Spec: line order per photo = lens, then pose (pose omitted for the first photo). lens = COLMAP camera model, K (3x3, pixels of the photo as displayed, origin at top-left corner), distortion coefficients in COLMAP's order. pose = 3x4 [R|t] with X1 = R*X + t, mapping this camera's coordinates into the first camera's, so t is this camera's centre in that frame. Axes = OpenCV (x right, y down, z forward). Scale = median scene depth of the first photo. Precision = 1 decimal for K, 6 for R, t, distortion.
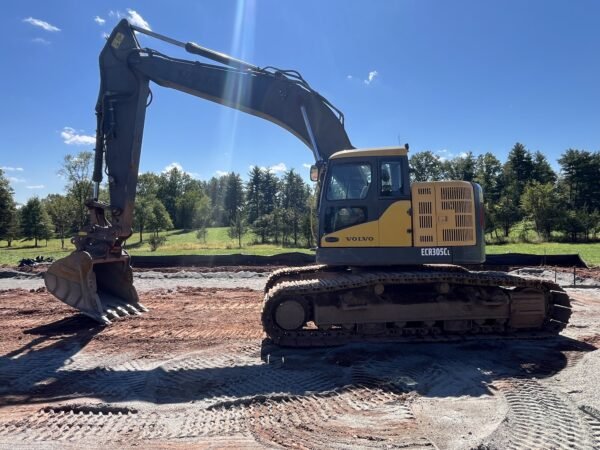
lens RADIAL K [[372.1, 0, 296.1], [0, 372.1, 224.6], [0, 0, 1]] dist [0.001980, 0.000560]
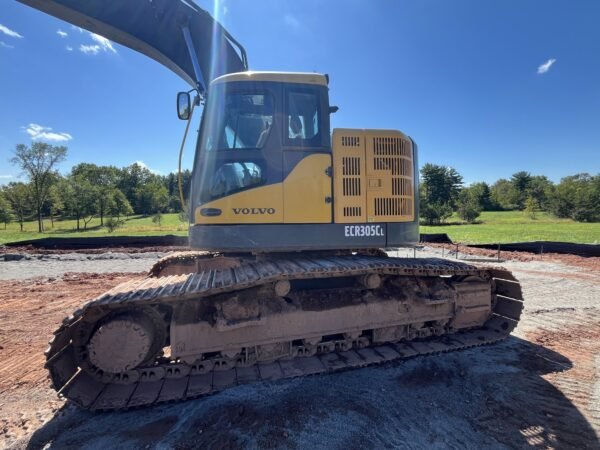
lens RADIAL K [[272.9, 0, 300.0], [0, 272.9, 225.0], [0, 0, 1]] dist [0.000722, 0.000075]
pose [[0.977749, 0.001050, 0.209774, 0.148562], [-0.010356, 0.999010, 0.043268, 0.040720], [-0.209520, -0.044478, 0.976792, 0.518507]]
